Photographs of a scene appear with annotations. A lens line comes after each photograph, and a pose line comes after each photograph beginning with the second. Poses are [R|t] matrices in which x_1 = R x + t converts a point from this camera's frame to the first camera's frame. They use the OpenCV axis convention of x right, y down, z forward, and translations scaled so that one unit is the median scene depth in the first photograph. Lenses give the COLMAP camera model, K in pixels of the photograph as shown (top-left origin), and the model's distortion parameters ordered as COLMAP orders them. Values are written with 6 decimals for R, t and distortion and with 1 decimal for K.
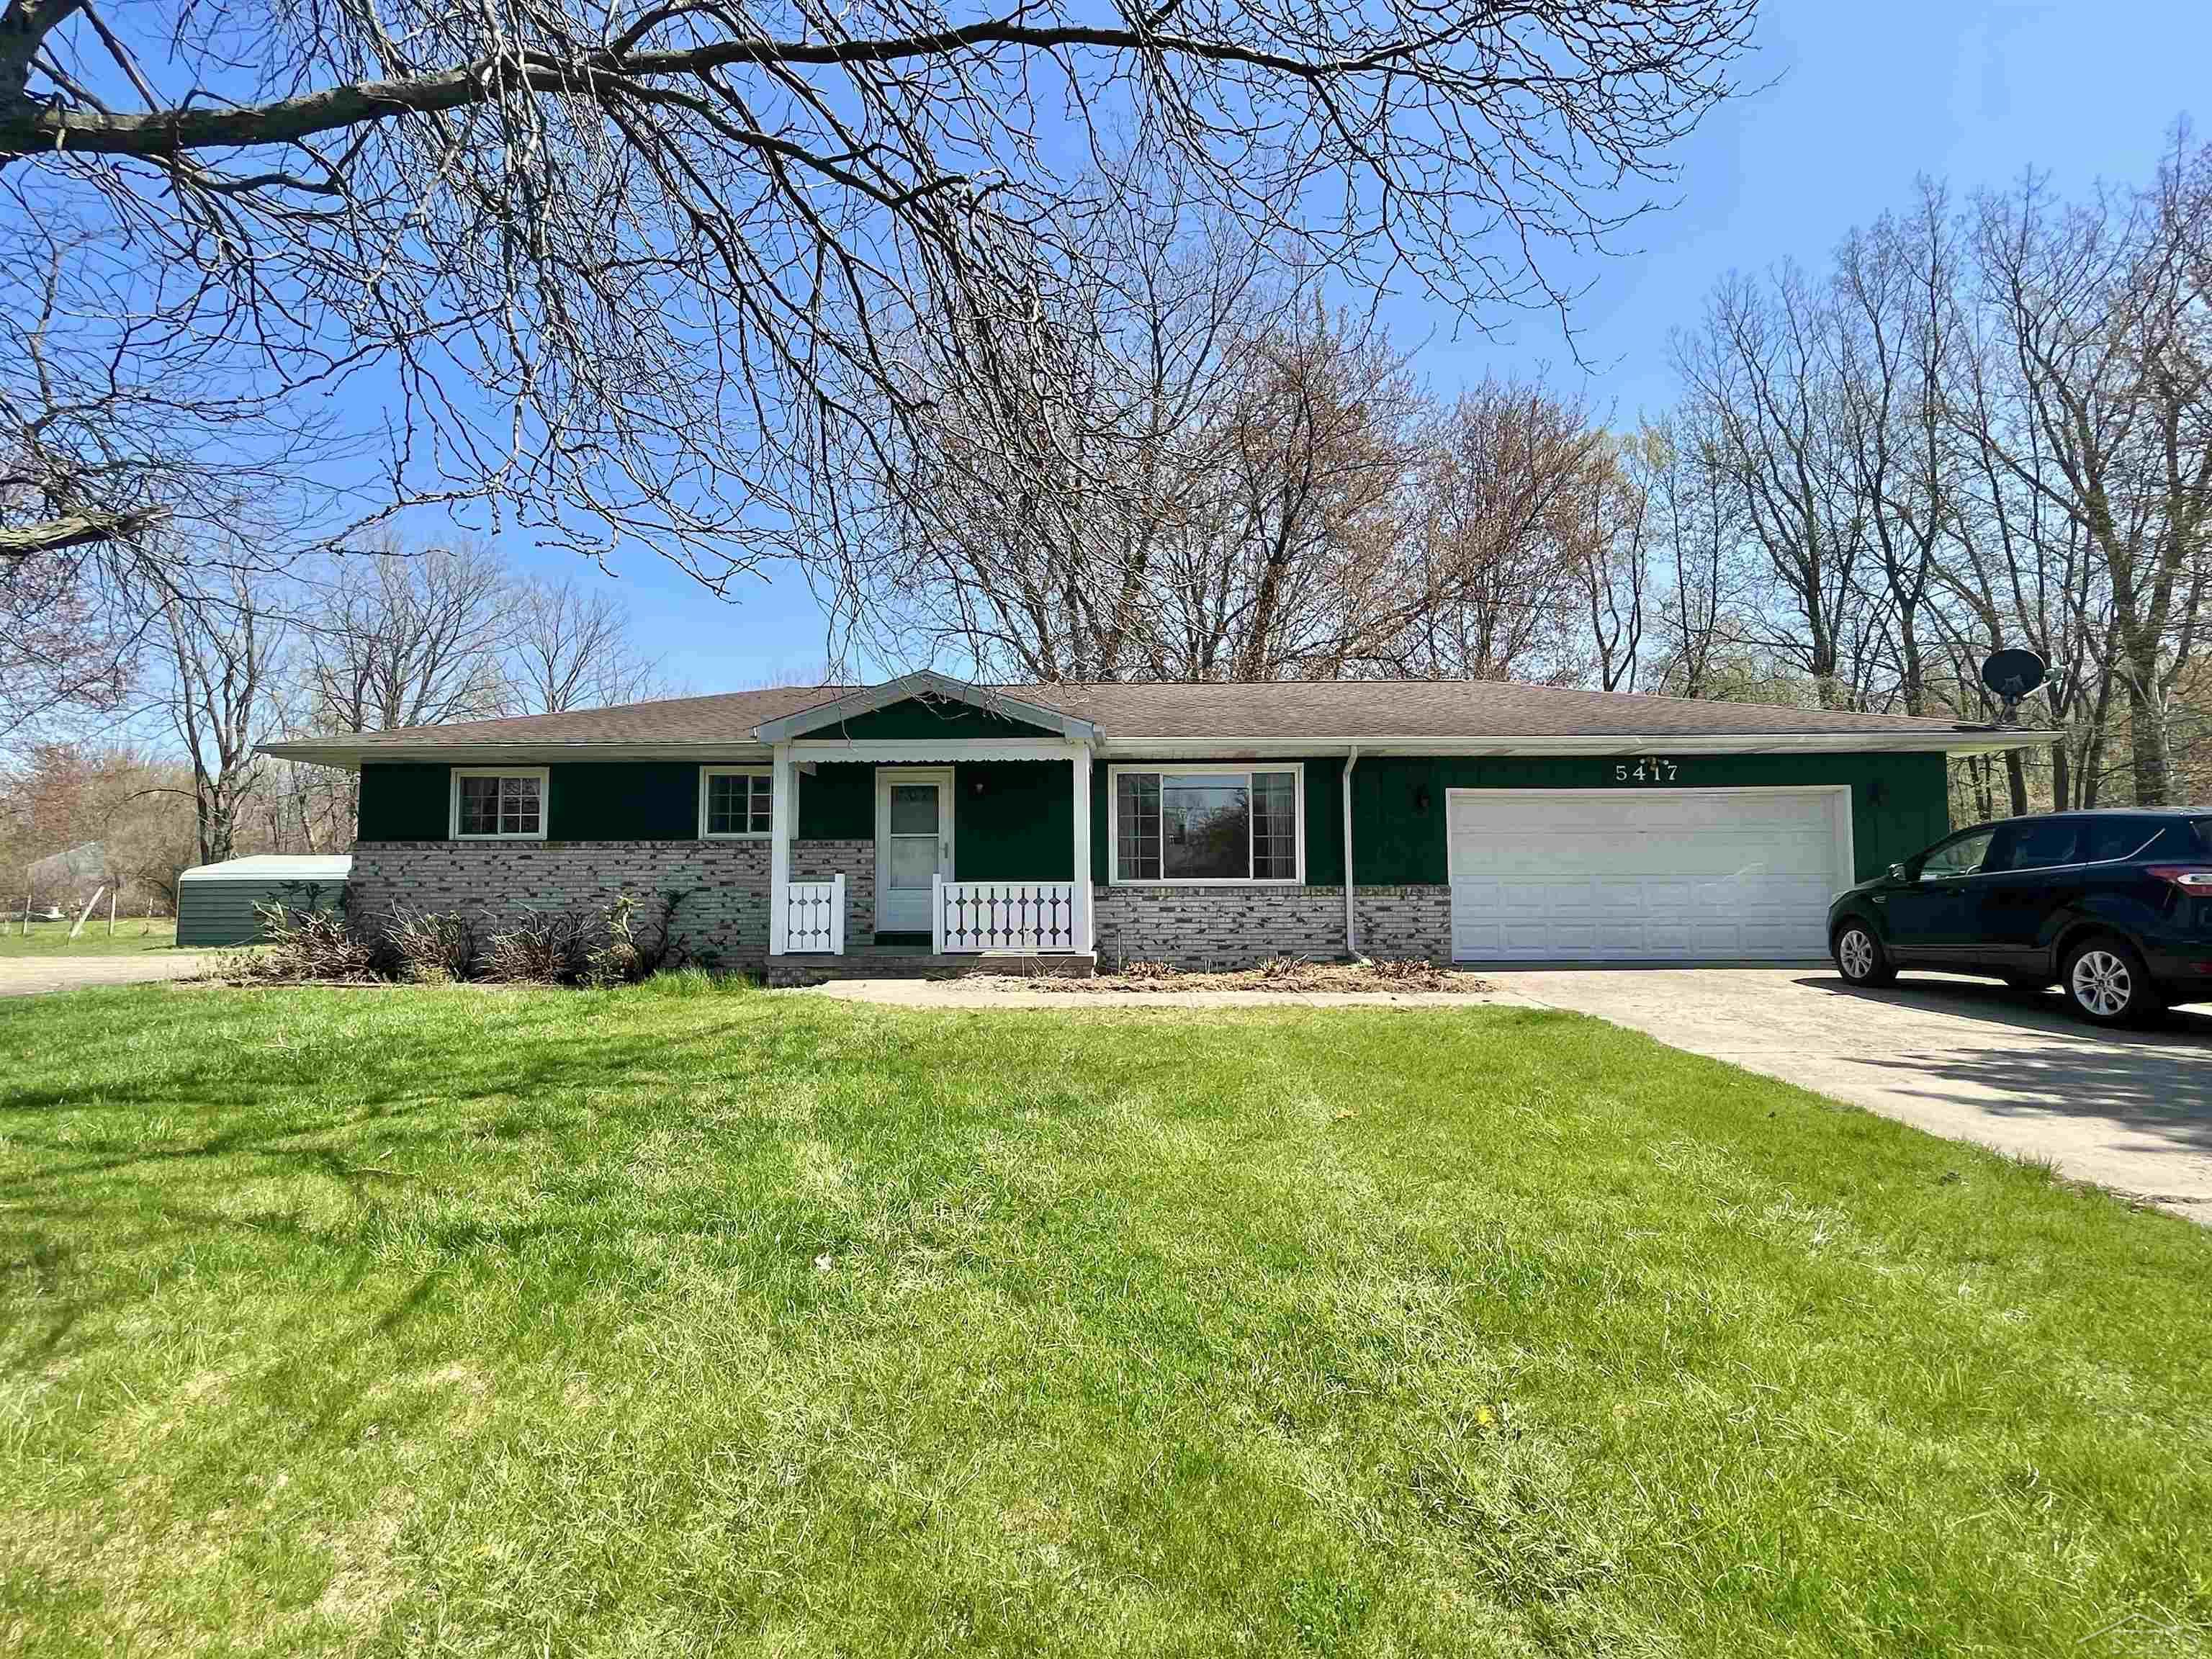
lens RADIAL K [[1042.8, 0, 1104.1], [0, 1042.8, 826.2], [0, 0, 1]] dist [0.001173, 0.000259]
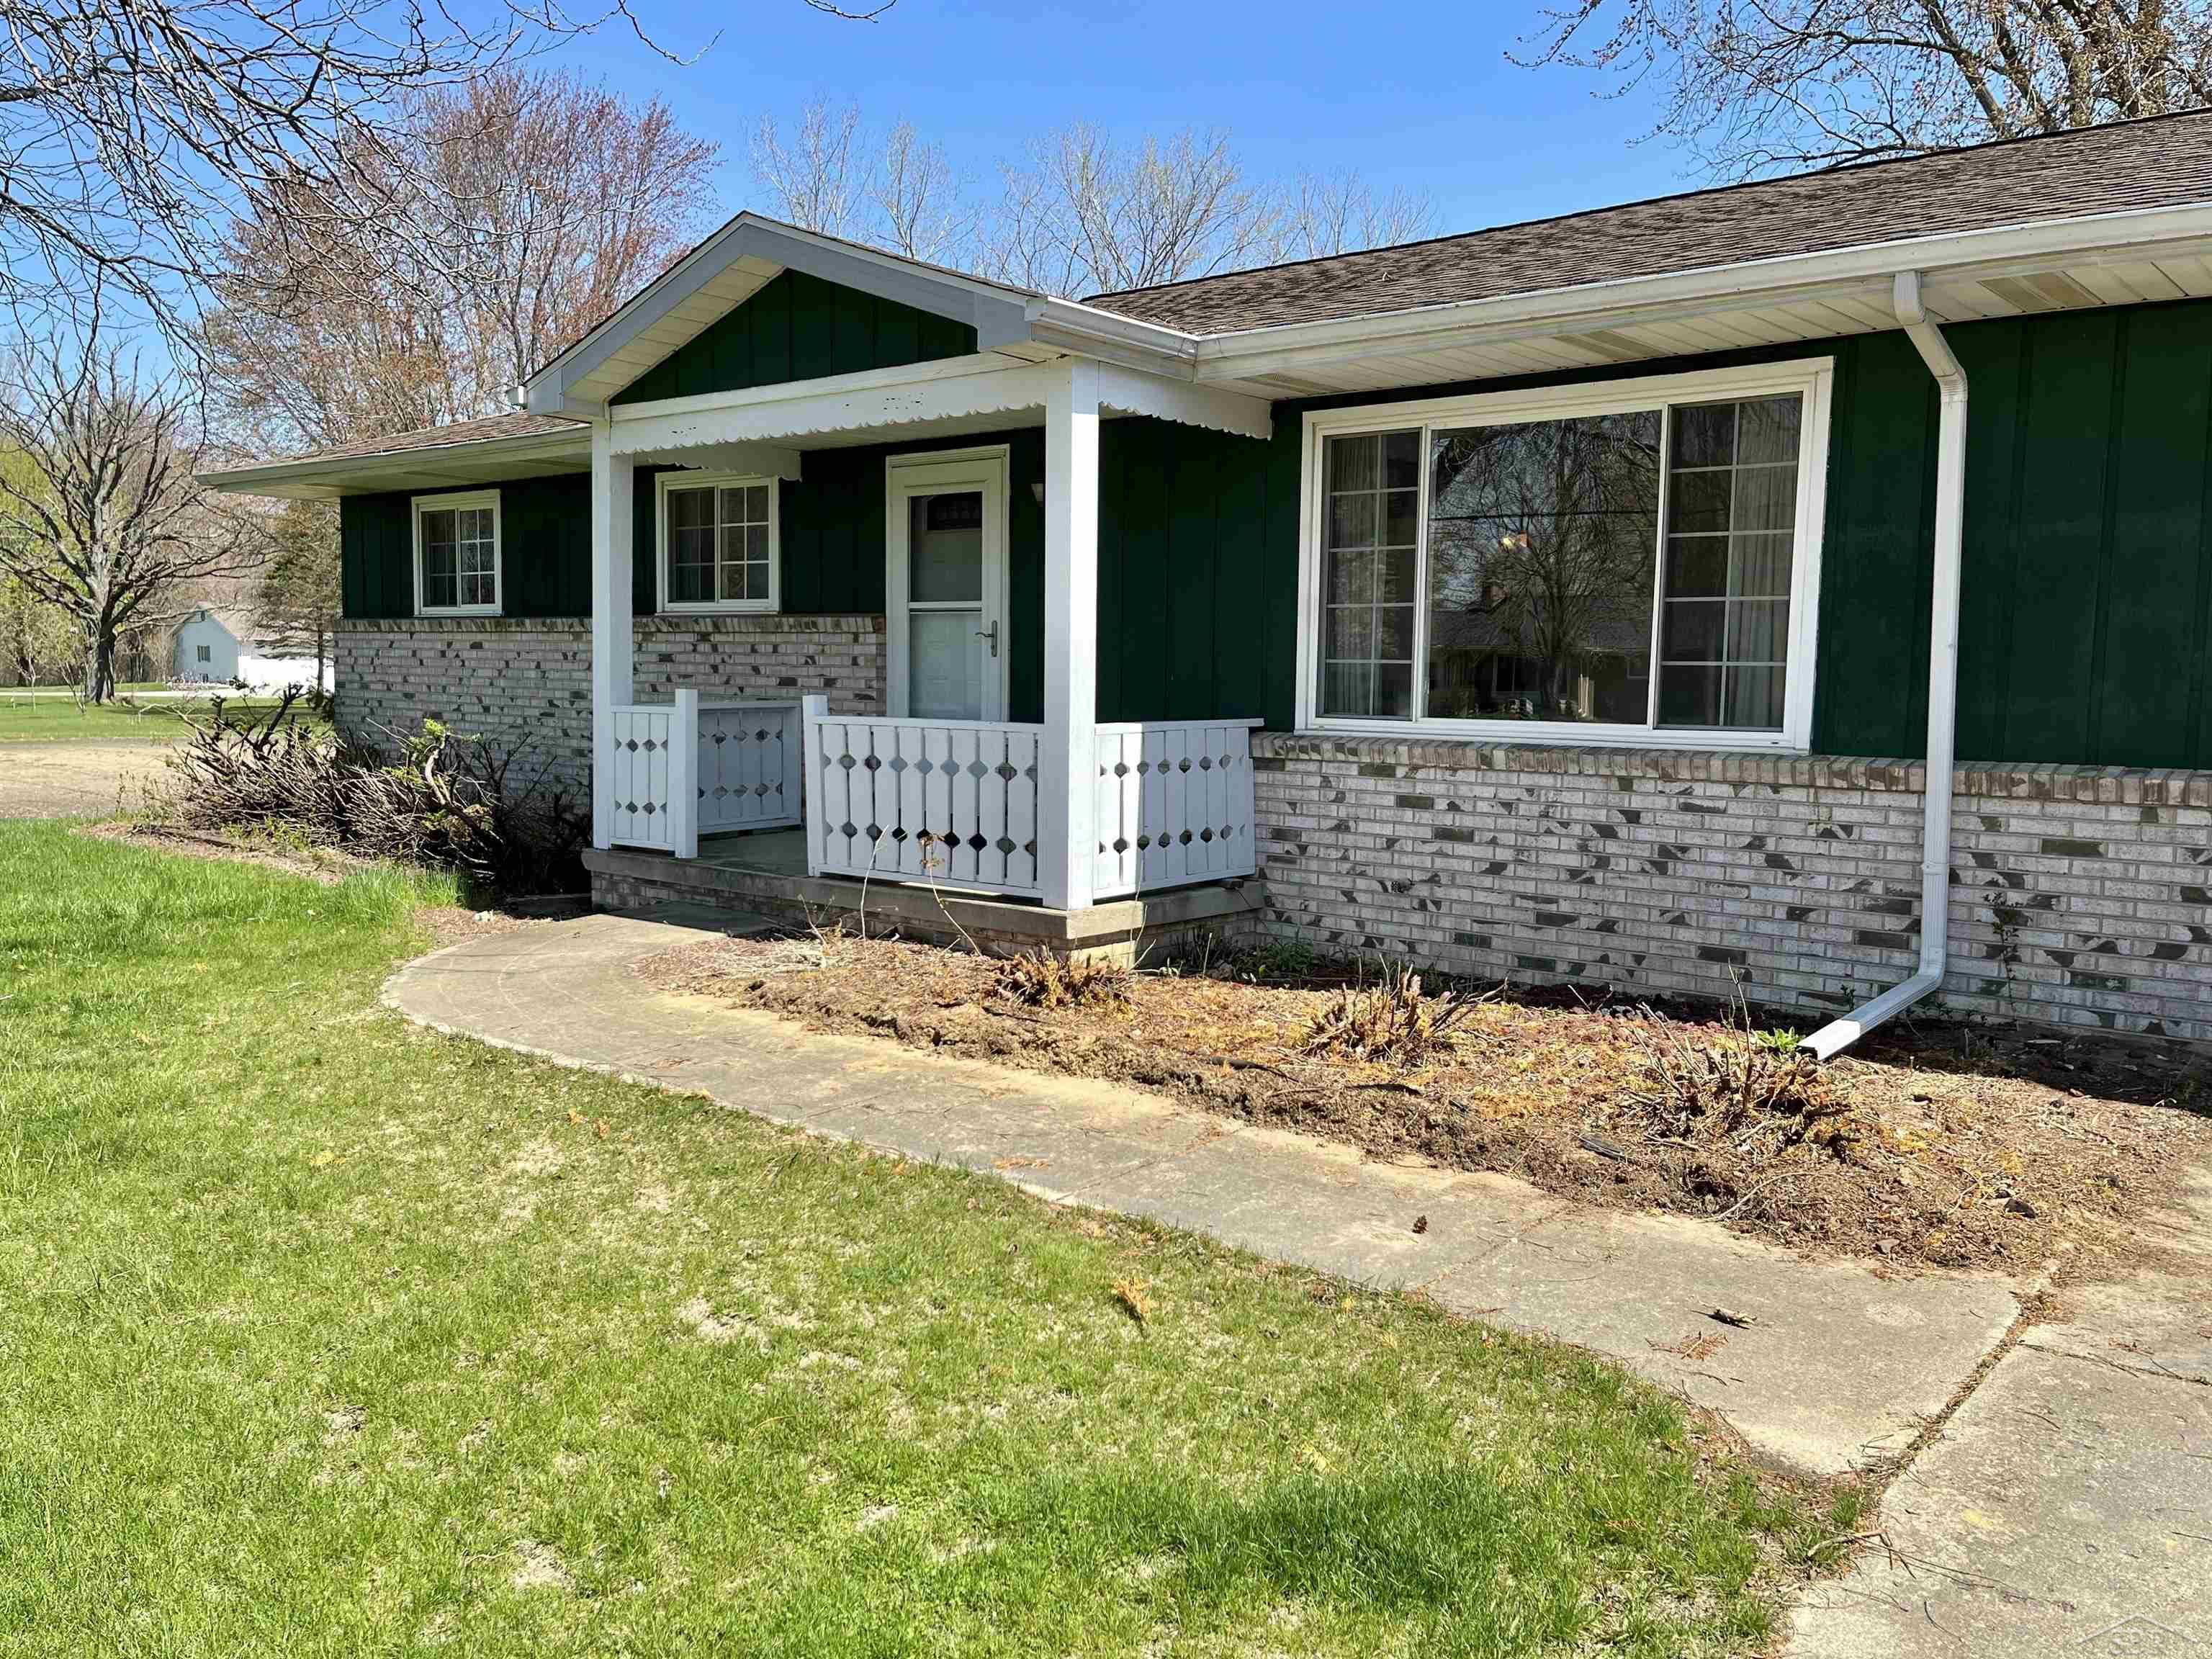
lens RADIAL K [[1730.6, 0, 1115.6], [0, 1730.6, 830.2], [0, 0, 1]] dist [0.047480, -0.003638]
pose [[0.780670, 0.073366, -0.620622, 0.360971], [0.016814, 0.990260, 0.138211, 0.002839], [0.624717, -0.118333, 0.771833, 0.458616]]
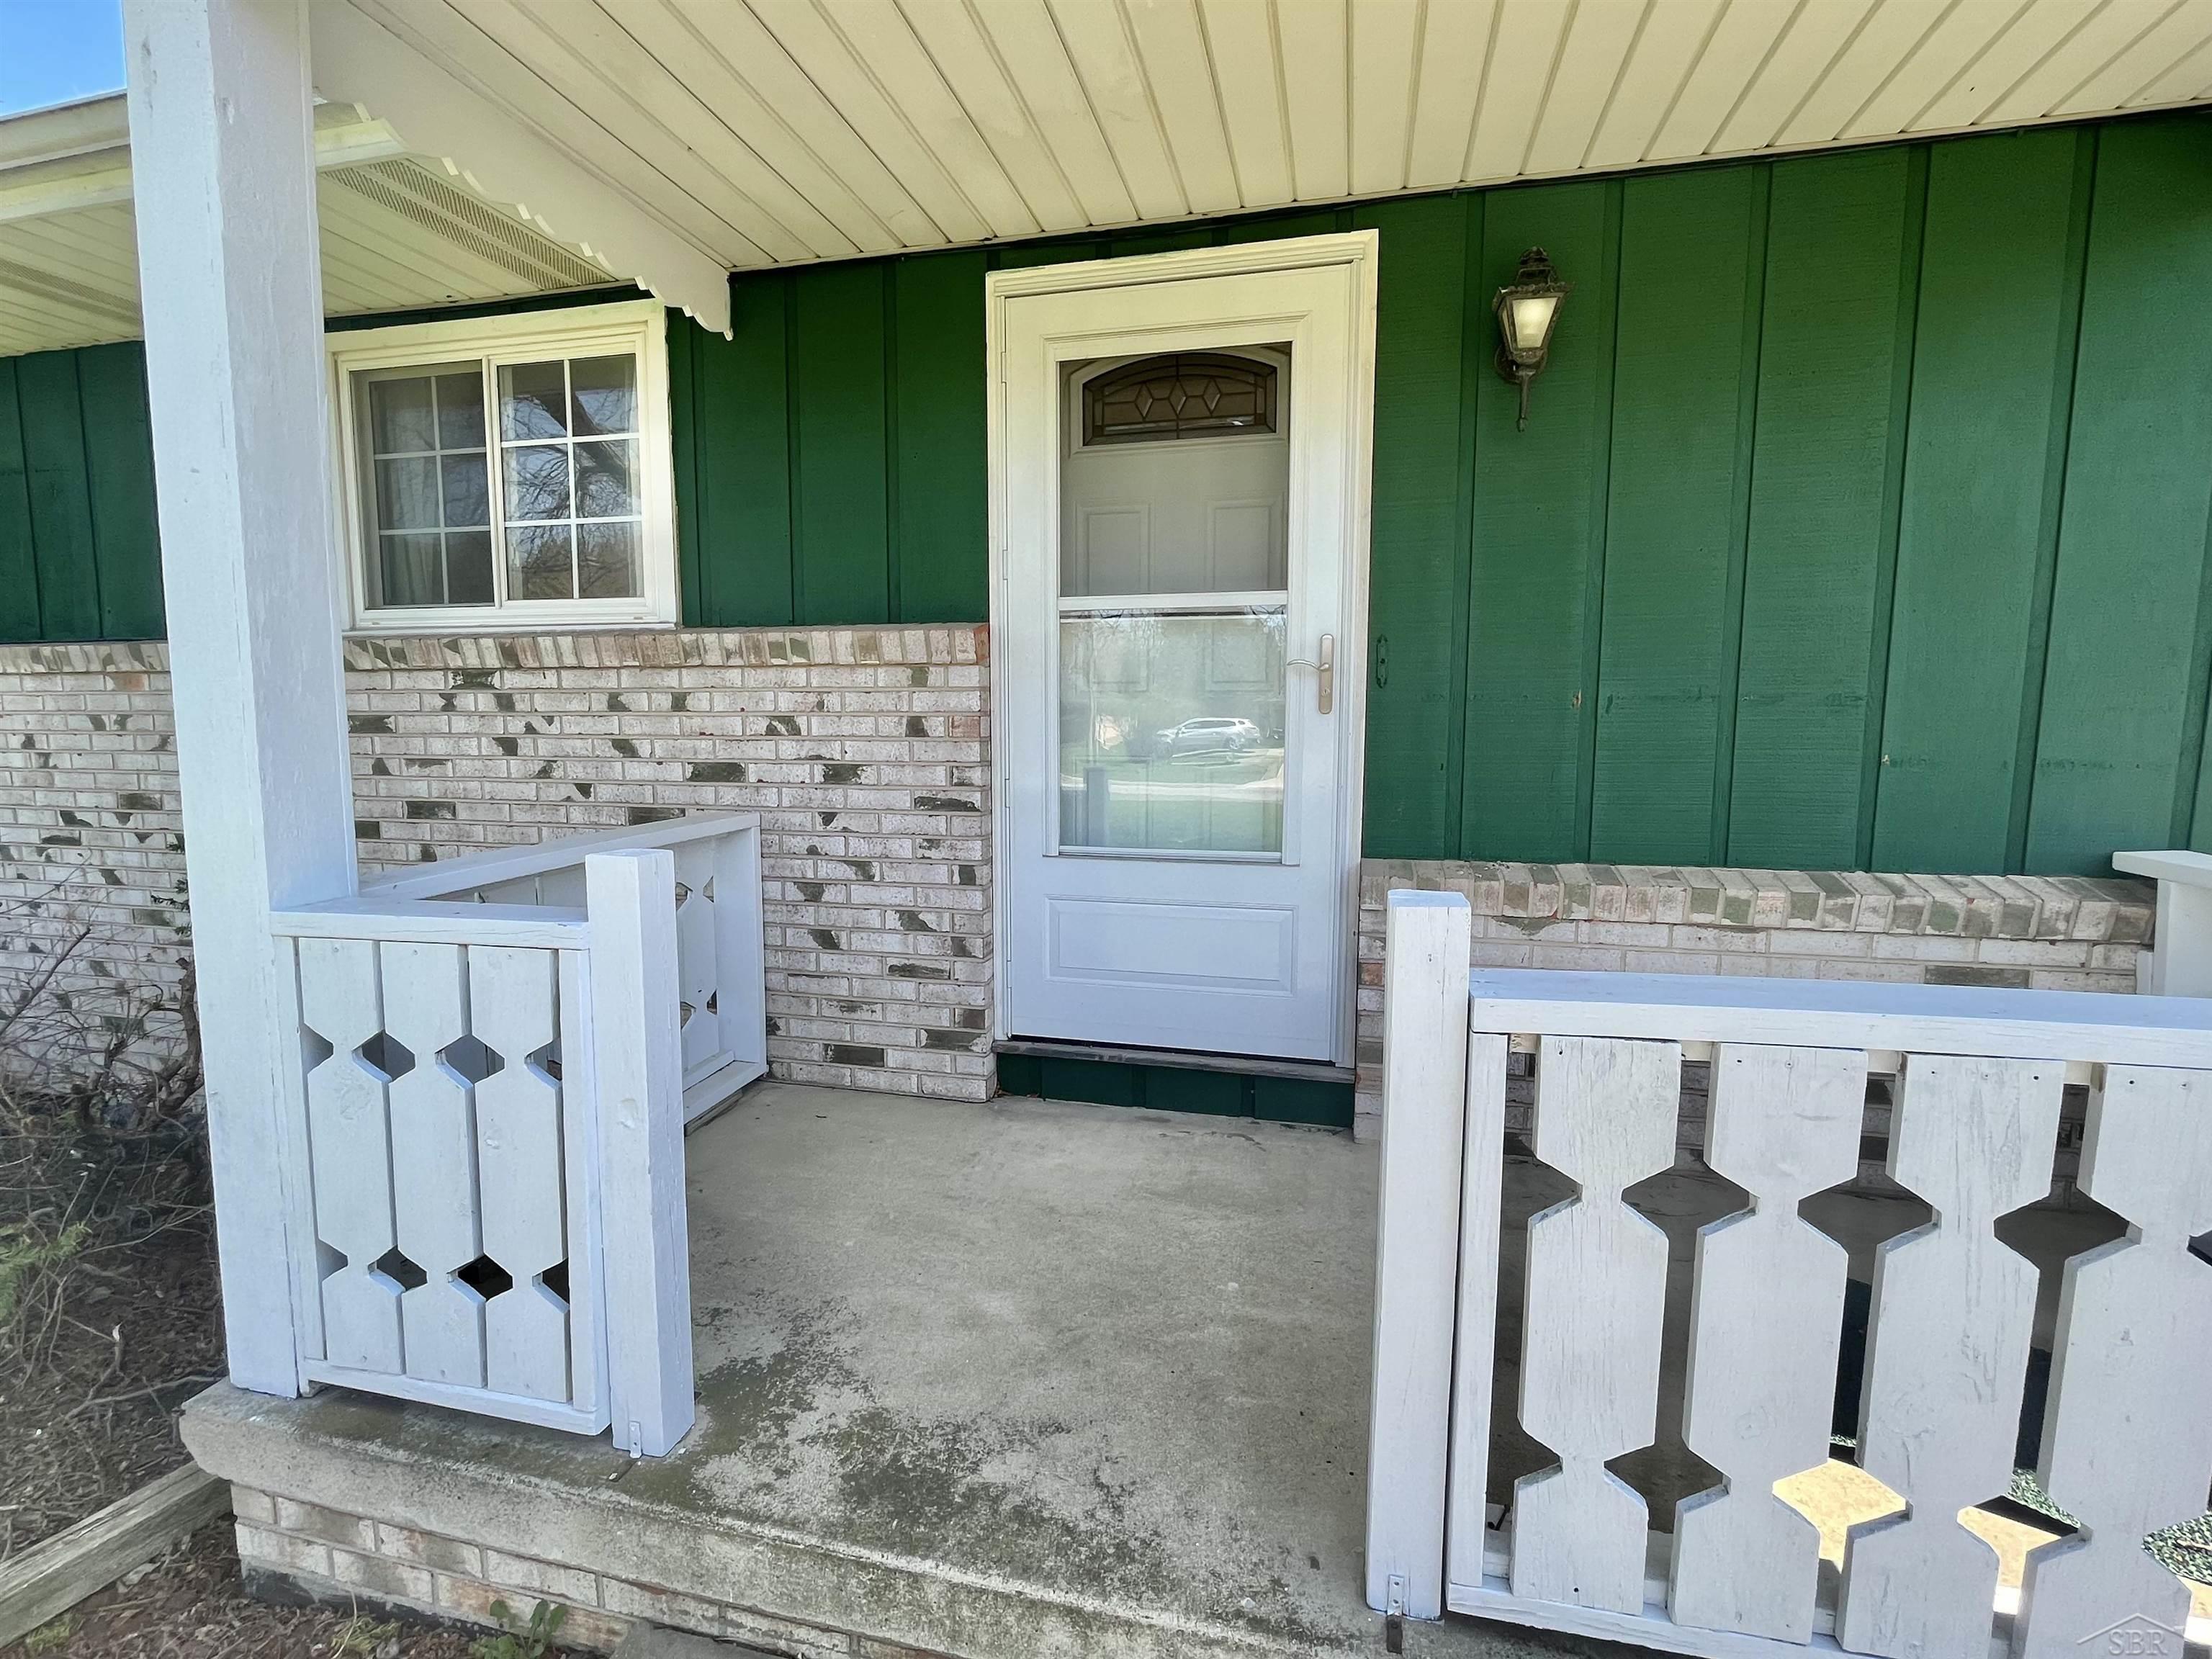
lens RADIAL K [[998.9, 0, 1100.7], [0, 998.9, 822.2], [0, 0, 1]] dist [-0.002088, 0.000290]
pose [[0.976799, 0.027795, -0.212346, -0.154673], [0.007010, 0.986861, 0.161420, 0.020289], [0.214043, -0.159163, 0.963770, 0.814043]]
